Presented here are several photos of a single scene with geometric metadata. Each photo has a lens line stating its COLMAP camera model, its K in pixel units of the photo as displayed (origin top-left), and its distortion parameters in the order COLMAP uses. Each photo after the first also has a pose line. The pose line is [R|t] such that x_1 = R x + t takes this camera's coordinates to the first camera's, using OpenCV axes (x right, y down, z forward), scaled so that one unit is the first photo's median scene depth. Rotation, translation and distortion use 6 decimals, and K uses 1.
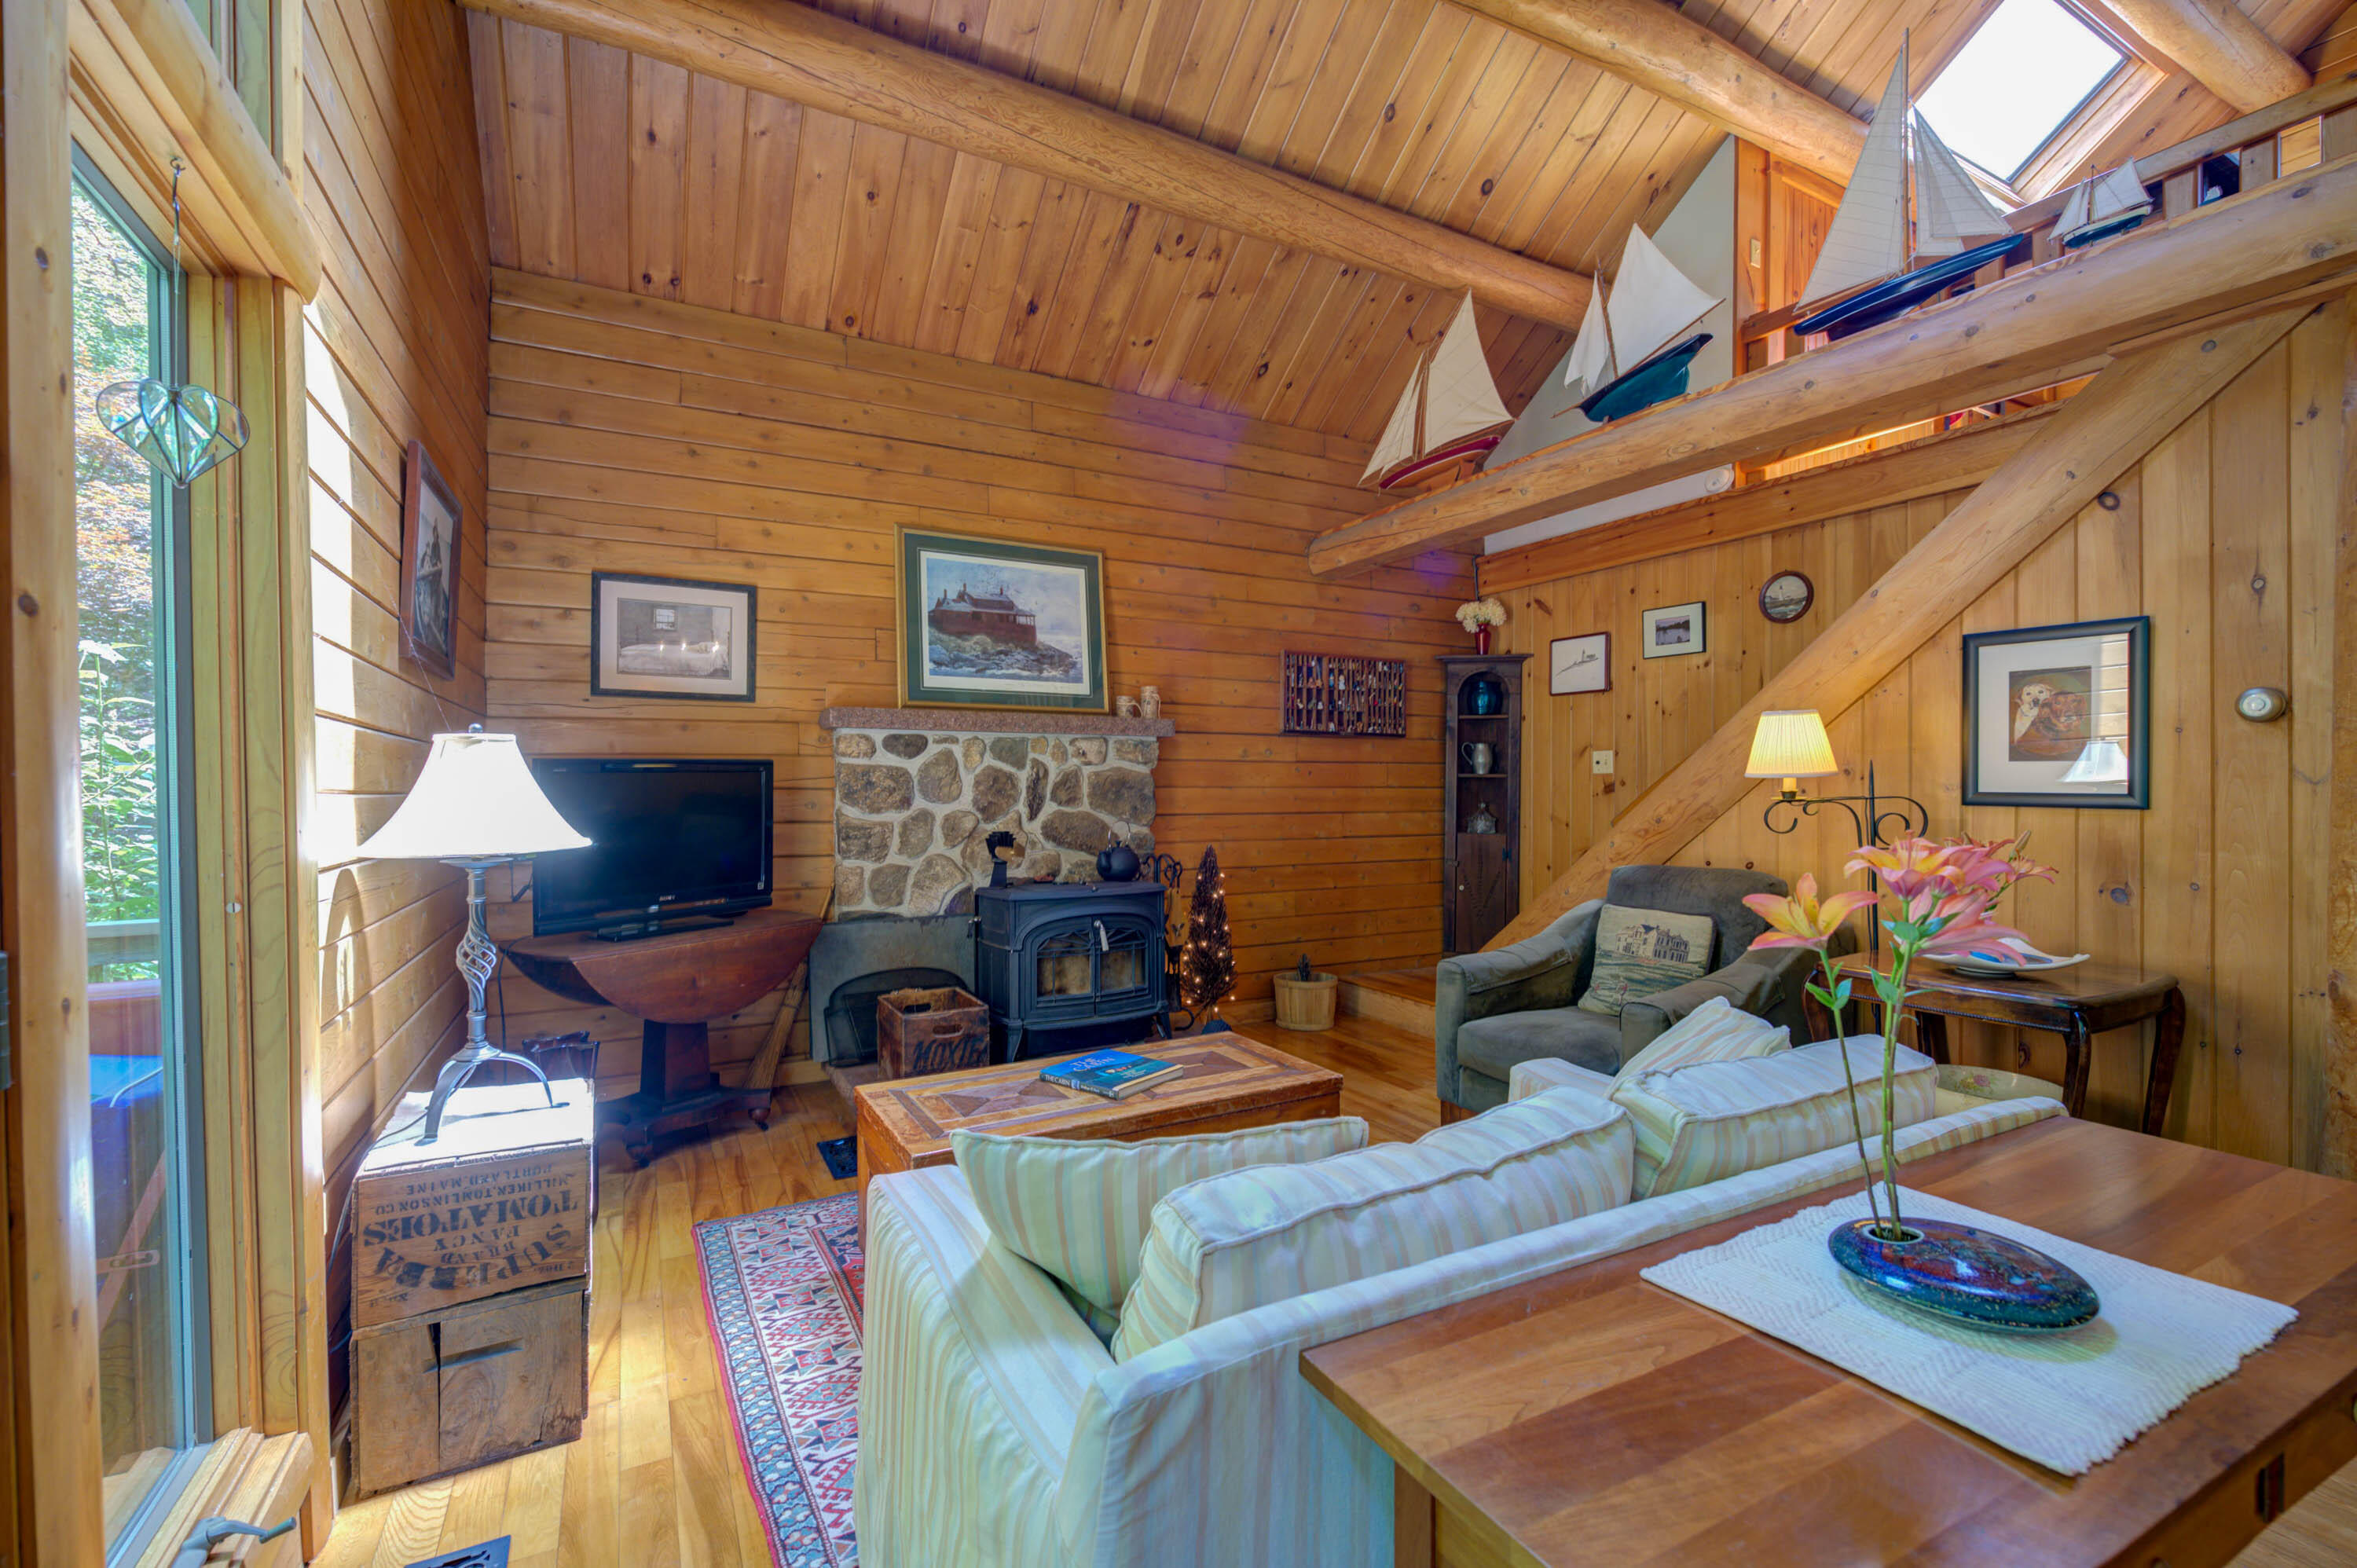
lens RADIAL K [[1008.8, 0, 1173.3], [0, 1008.8, 789.7], [0, 0, 1]] dist [0.000007, -0.000045]
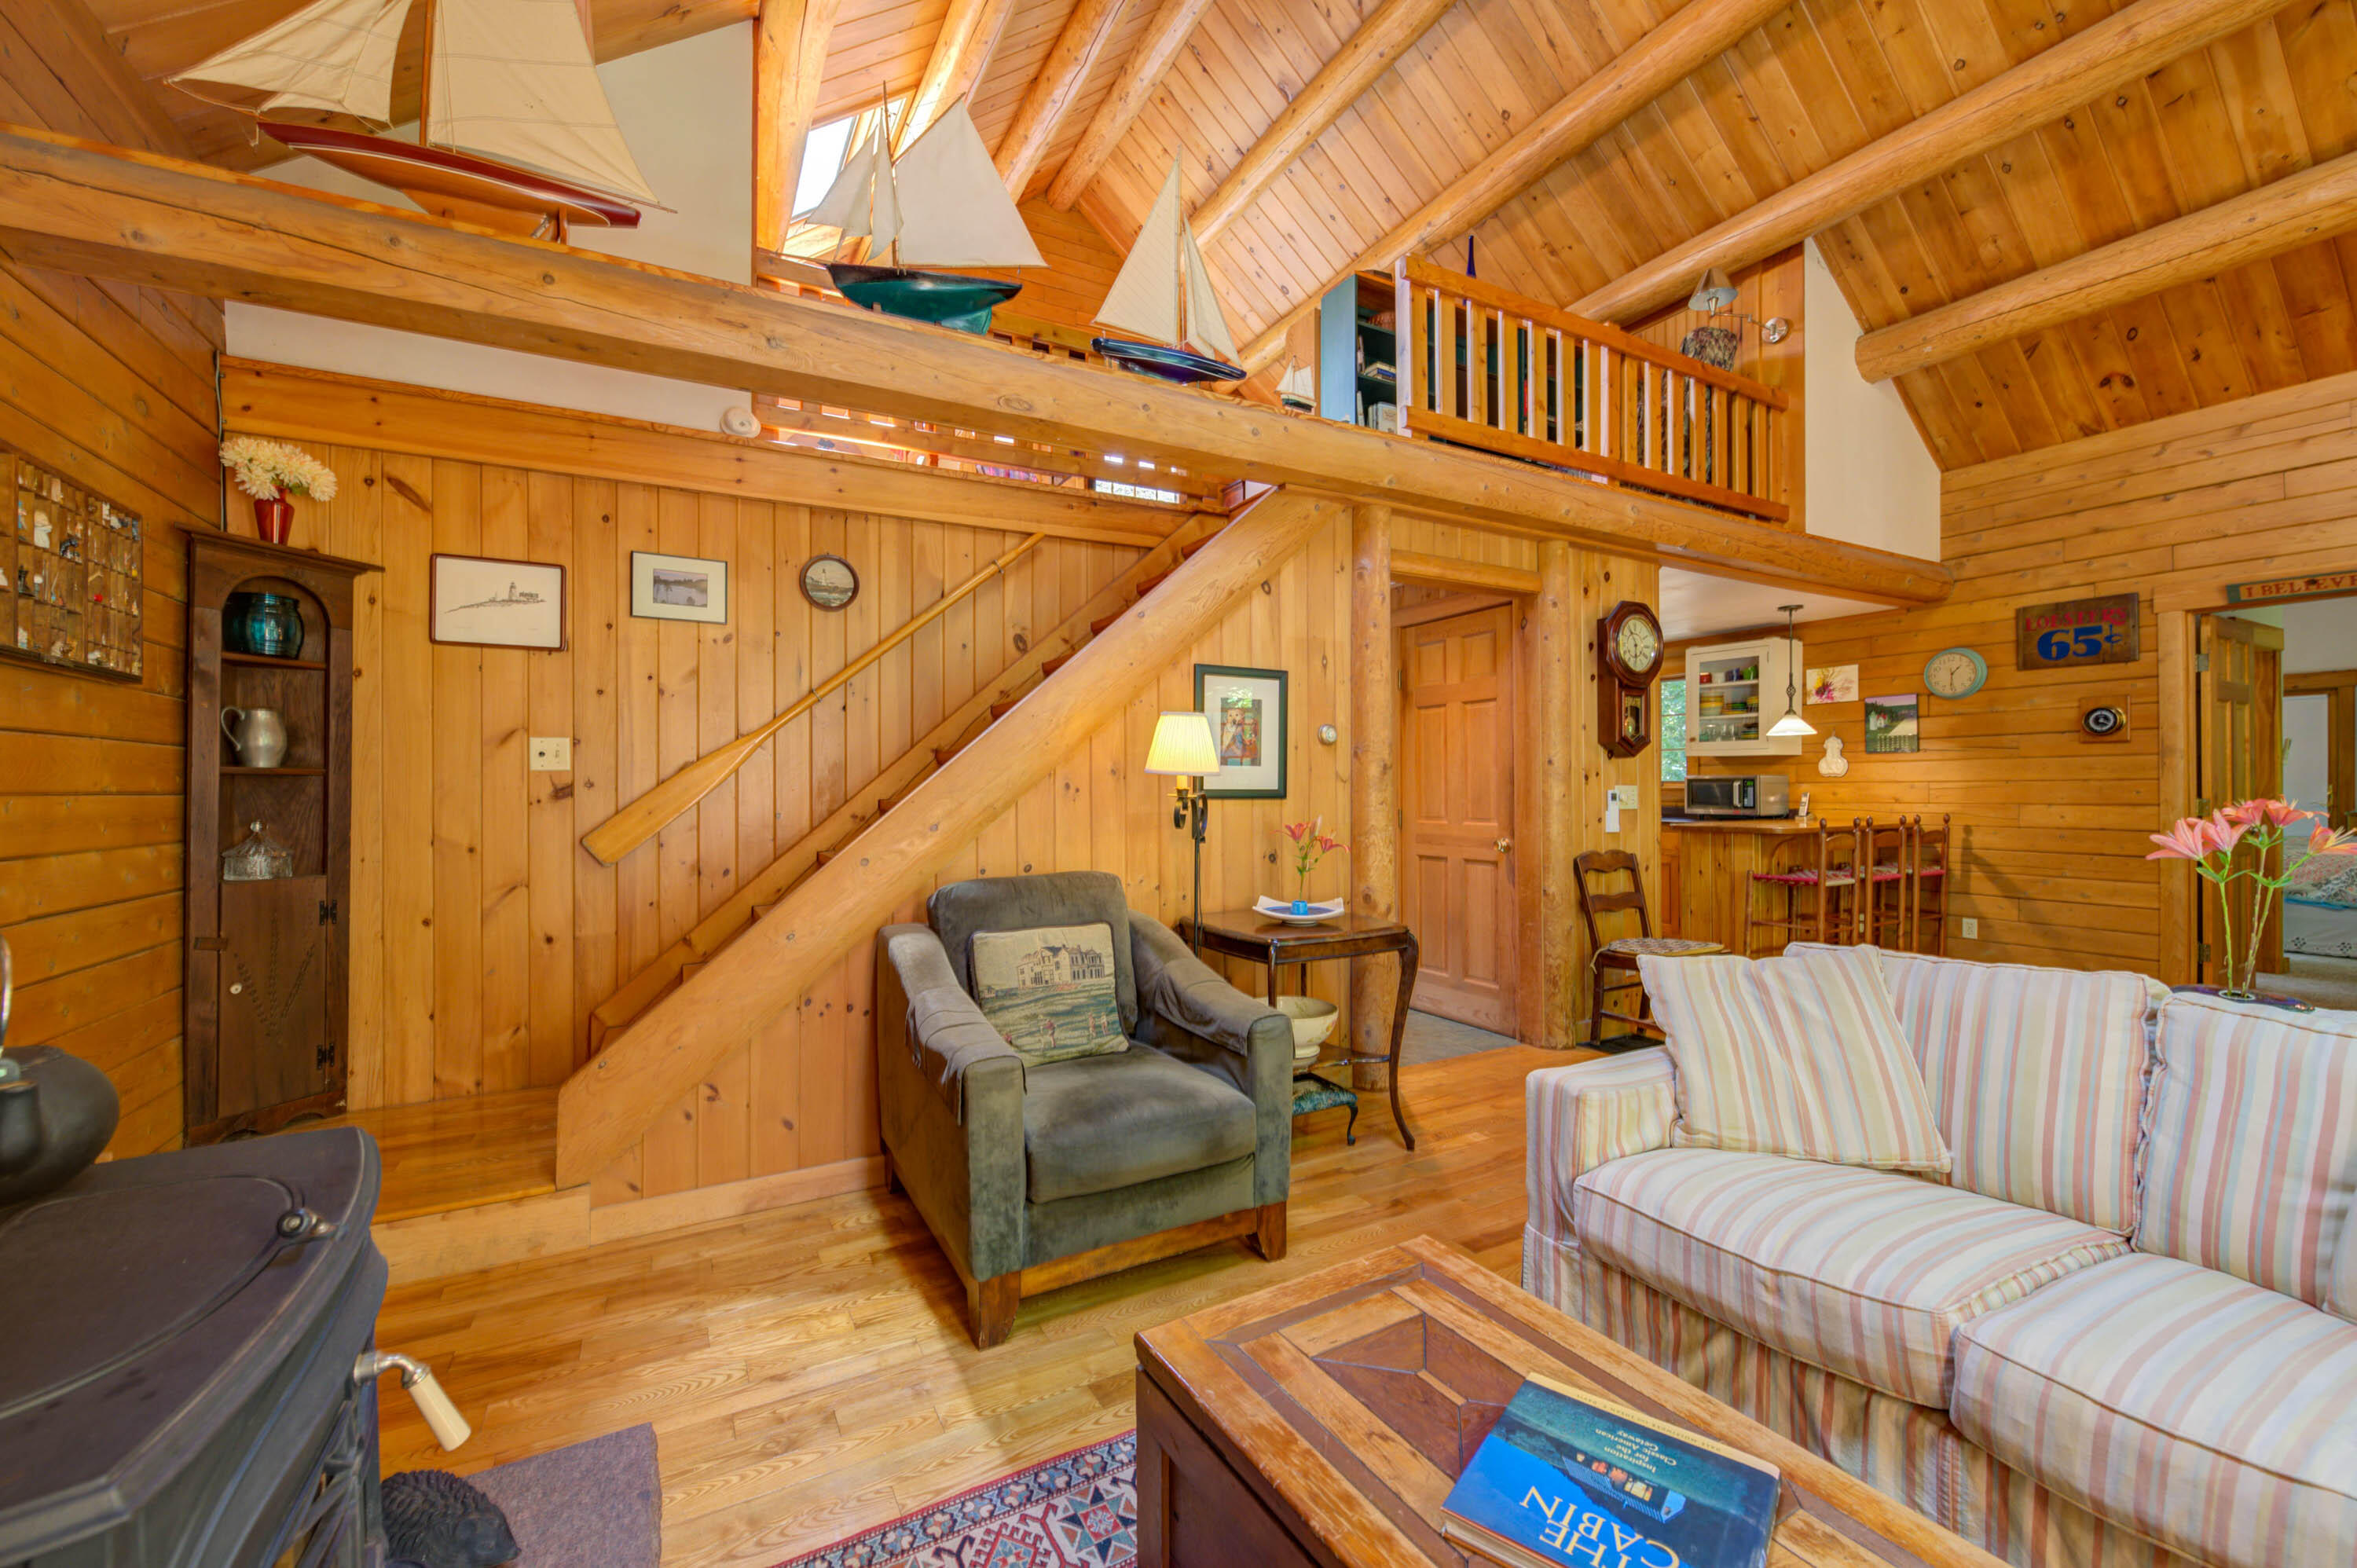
lens RADIAL K [[934.0, 0, 1175.8], [0, 934.0, 786.7], [0, 0, 1]] dist [0.000185, -0.000595]
pose [[-0.004837, 0.001945, 0.999986, -0.251336], [0.010157, 0.999947, -0.001895, 0.000814], [-0.999937, 0.010148, -0.004857, 0.693305]]
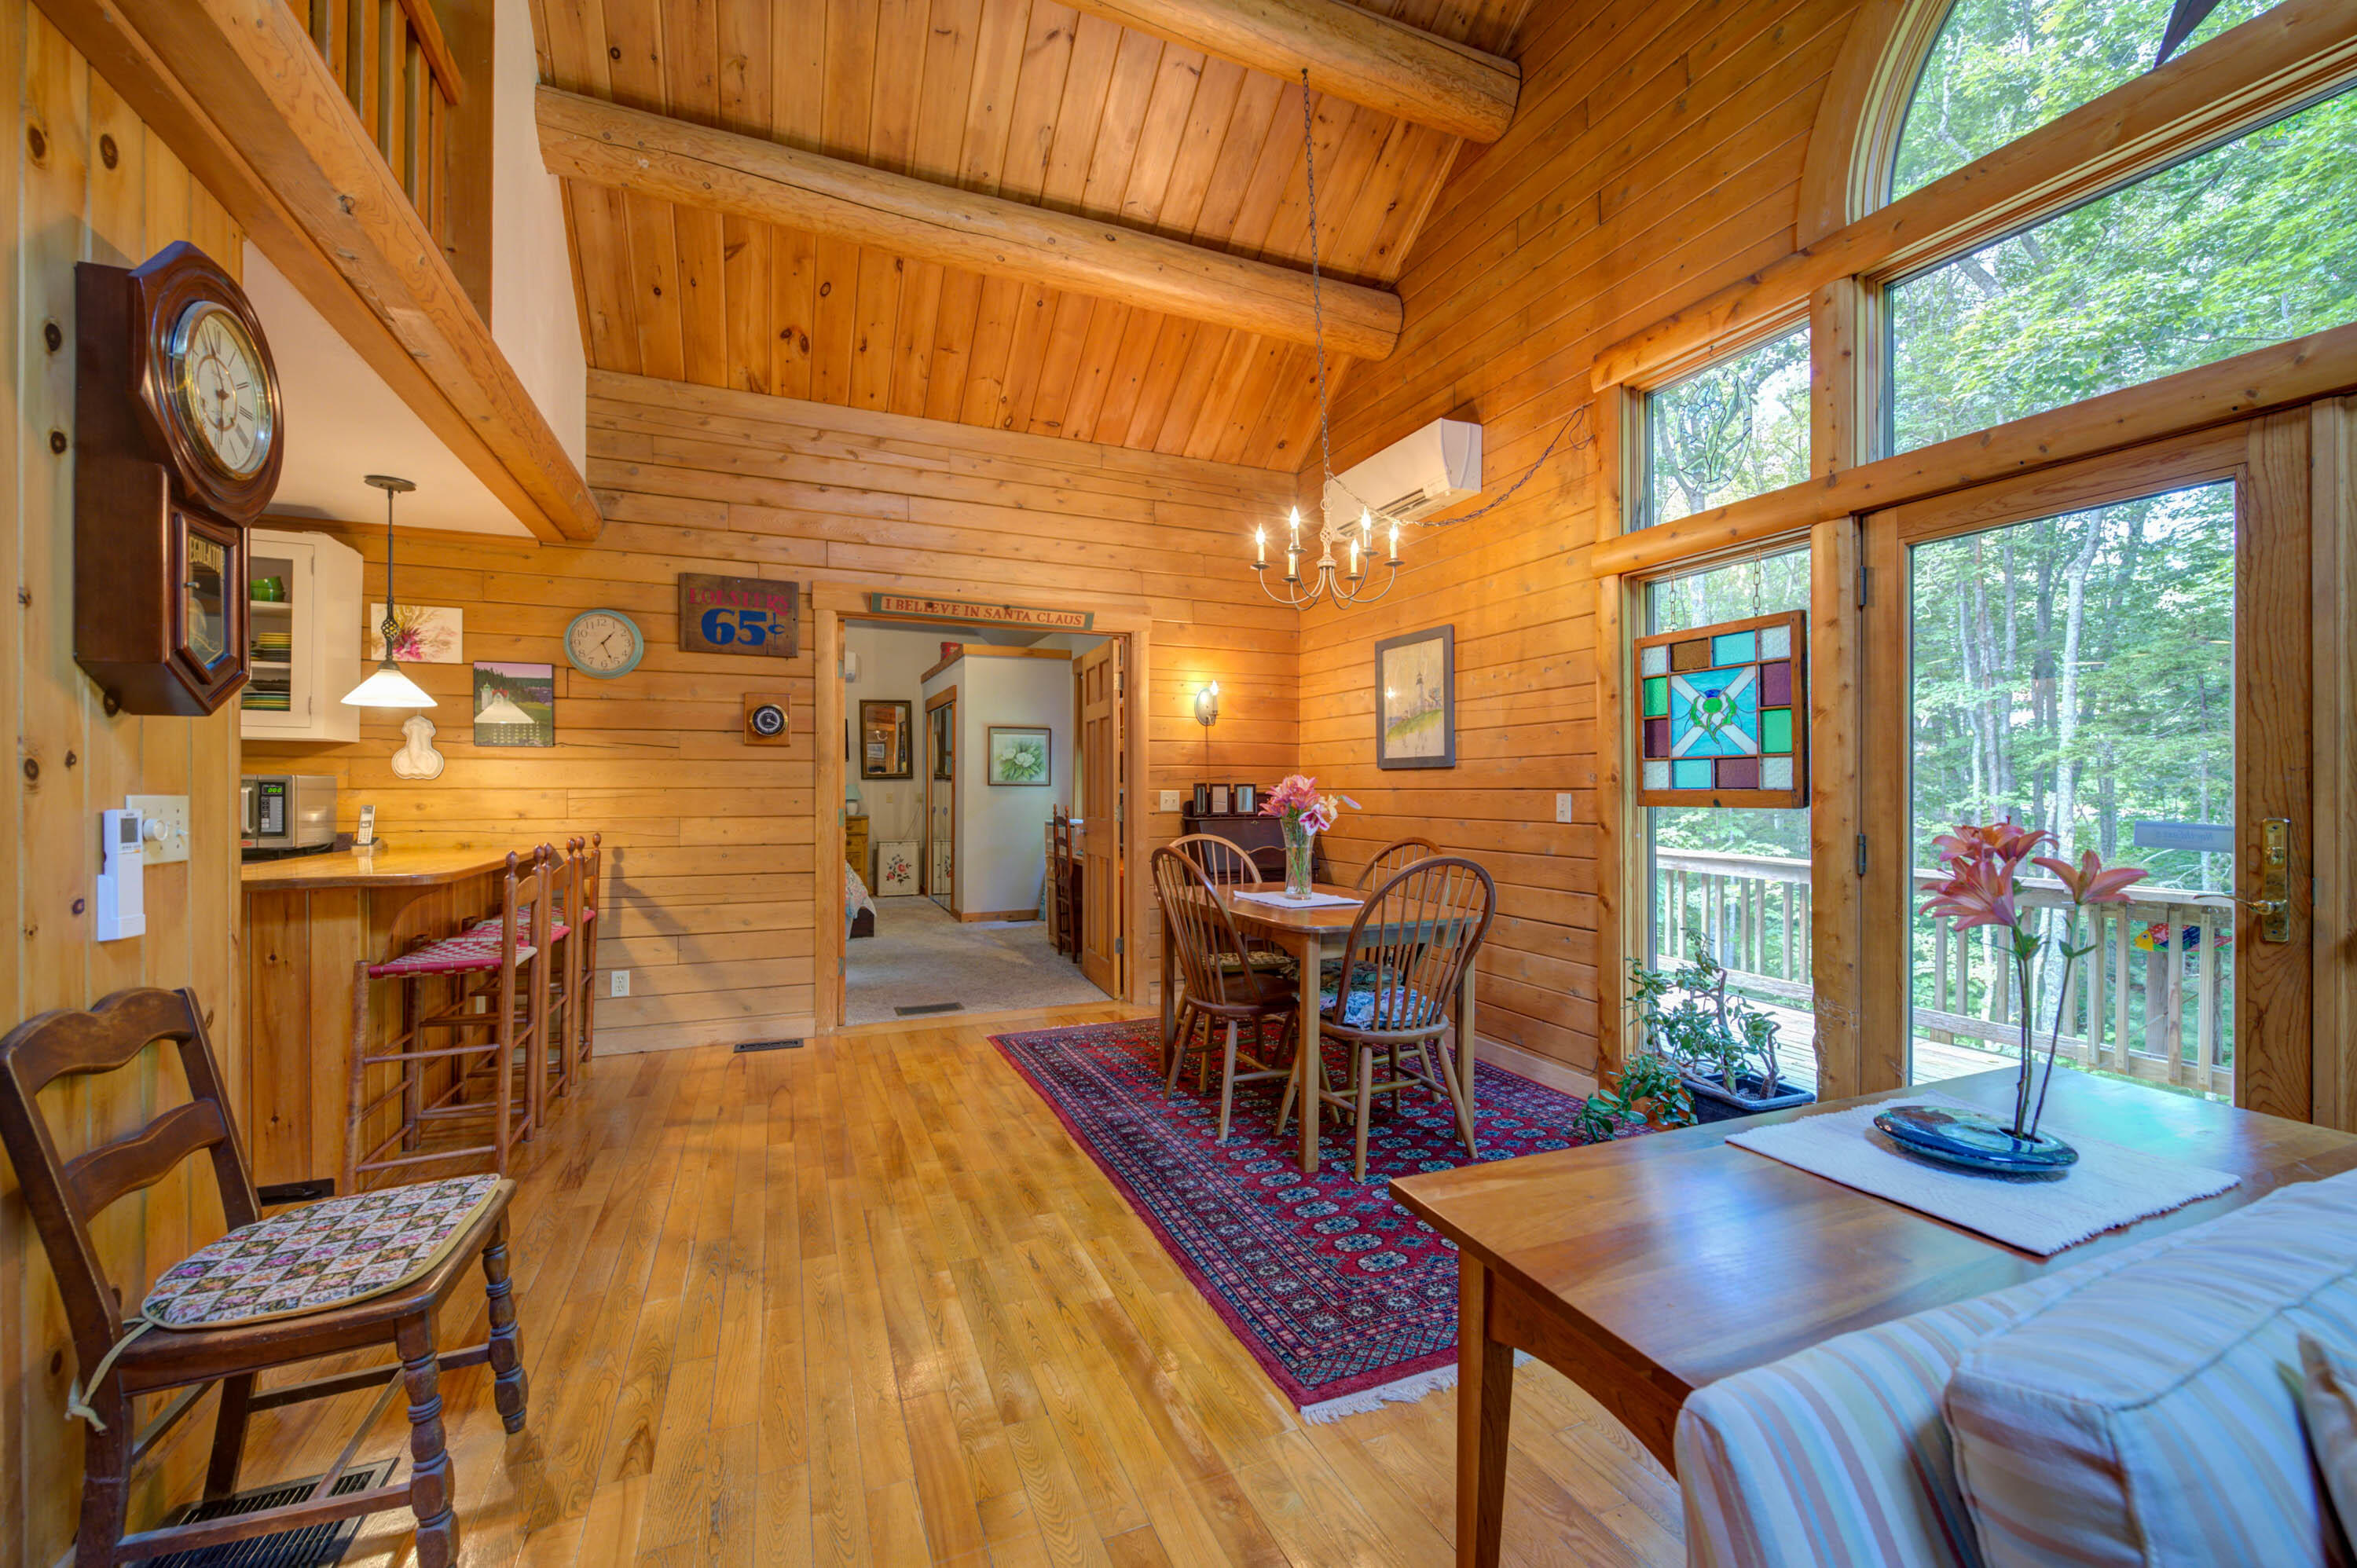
lens RADIAL K [[934.0, 0, 1175.8], [0, 934.0, 786.7], [0, 0, 1]] dist [0.000185, -0.000595]
pose [[-0.995707, 0.001171, 0.092553, 0.370185], [0.001321, 0.999998, 0.001561, -0.000912], [-0.092551, 0.001677, -0.995706, 0.506189]]
